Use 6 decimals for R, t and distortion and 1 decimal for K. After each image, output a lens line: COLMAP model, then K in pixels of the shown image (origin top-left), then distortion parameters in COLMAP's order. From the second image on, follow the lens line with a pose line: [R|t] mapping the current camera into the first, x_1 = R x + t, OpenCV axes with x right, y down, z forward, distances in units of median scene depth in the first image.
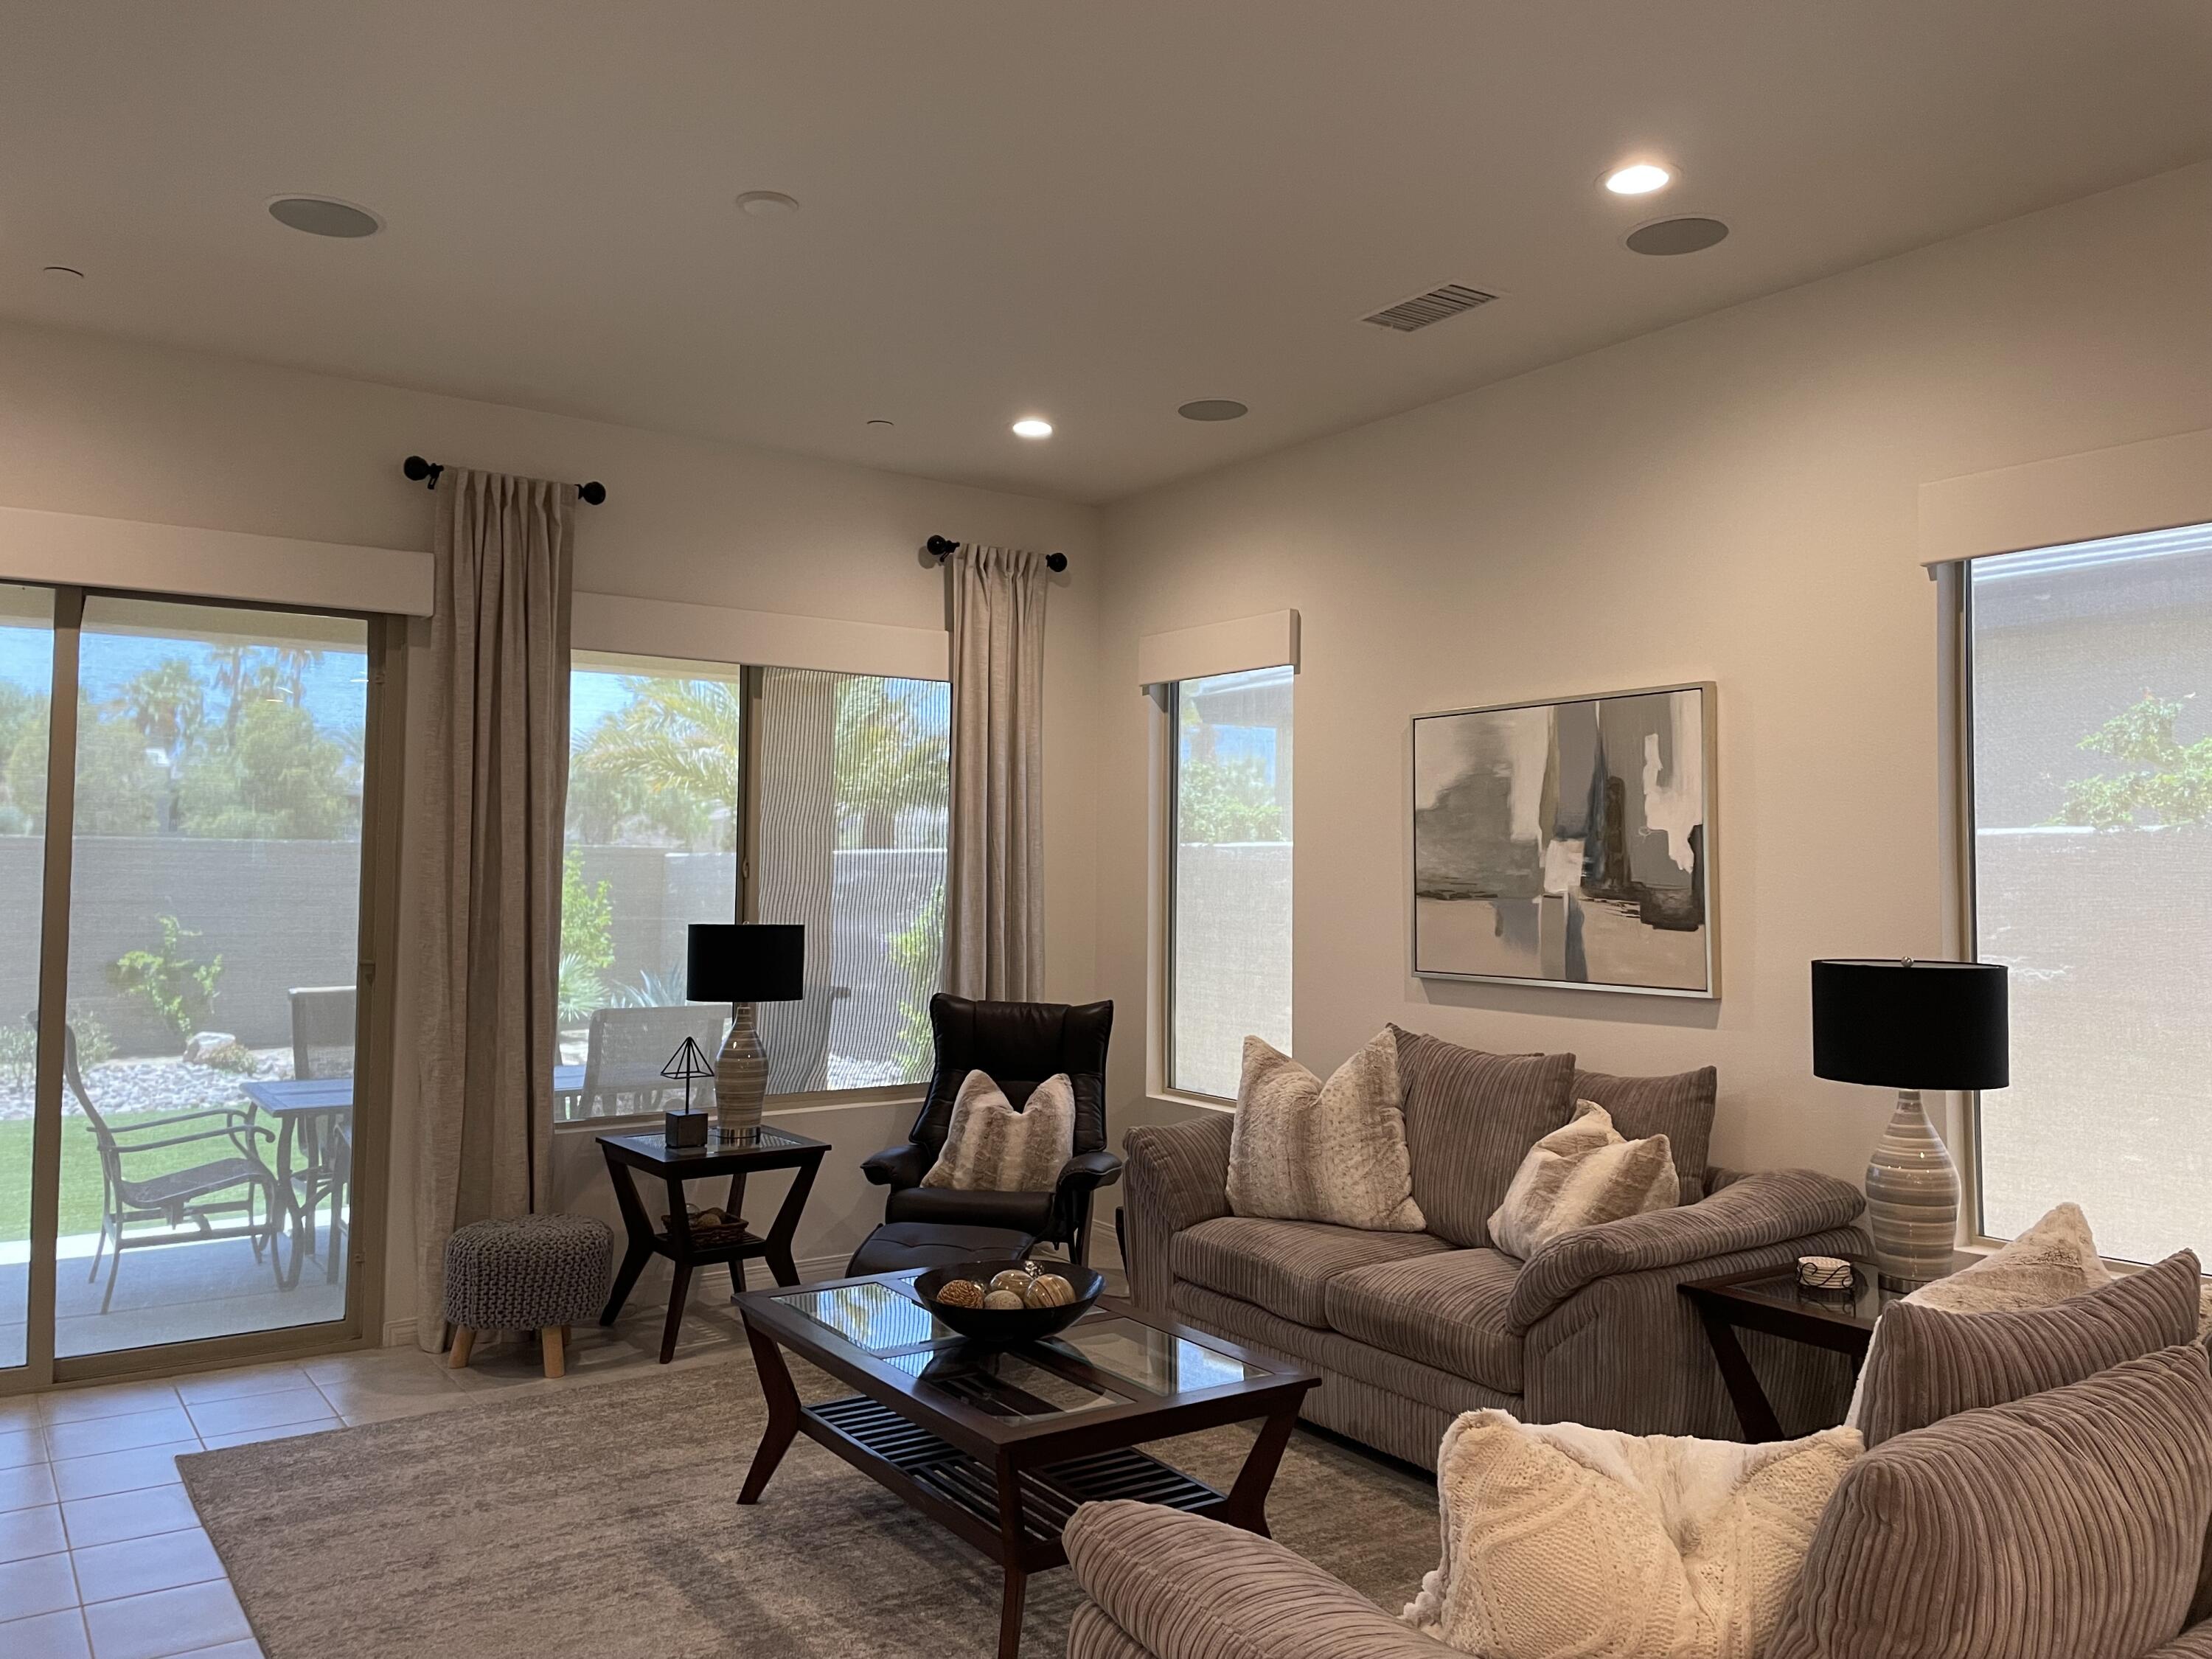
lens RADIAL K [[1672.4, 0, 1097.8], [0, 1672.4, 823.2], [0, 0, 1]] dist [0.079707, -0.100672]
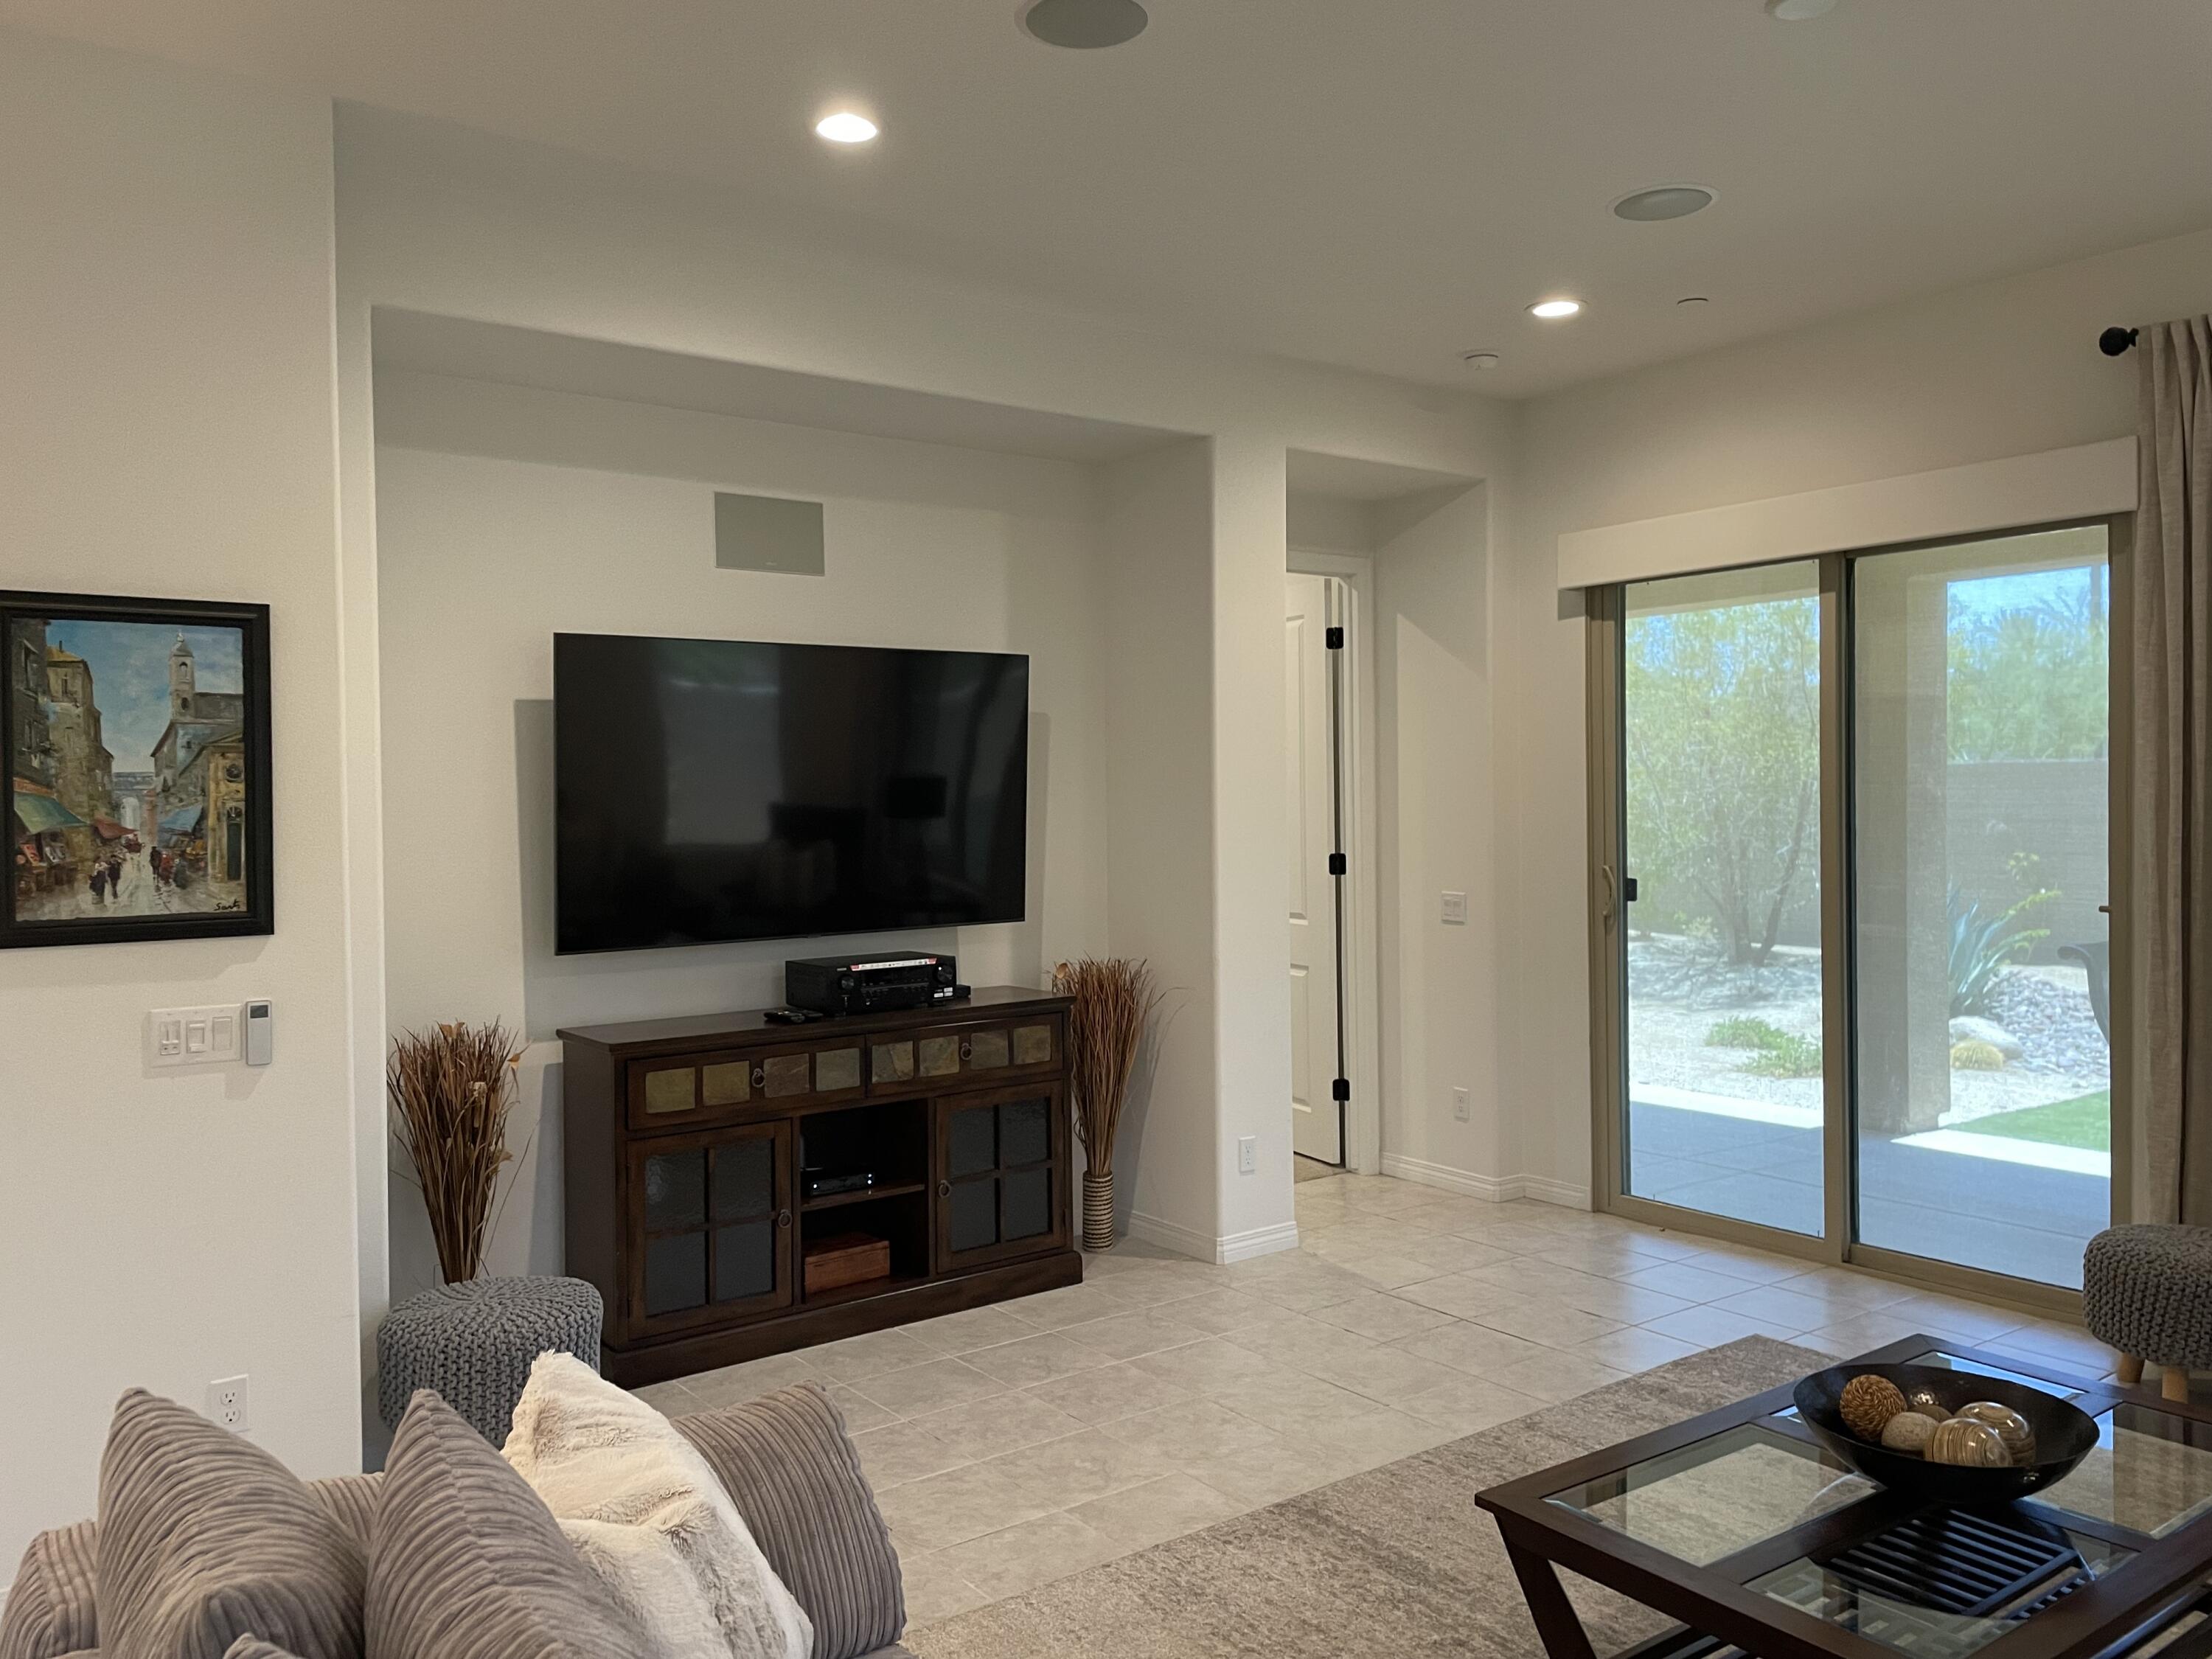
lens RADIAL K [[1672.4, 0, 1112.0], [0, 1672.4, 836.8], [0, 0, 1]] dist [0.079707, -0.100672]
pose [[0.028723, 0.016082, -0.999458, 0.448644], [0.051912, 0.998497, 0.017559, 0.001074], [0.998238, -0.052389, 0.027845, 0.446083]]
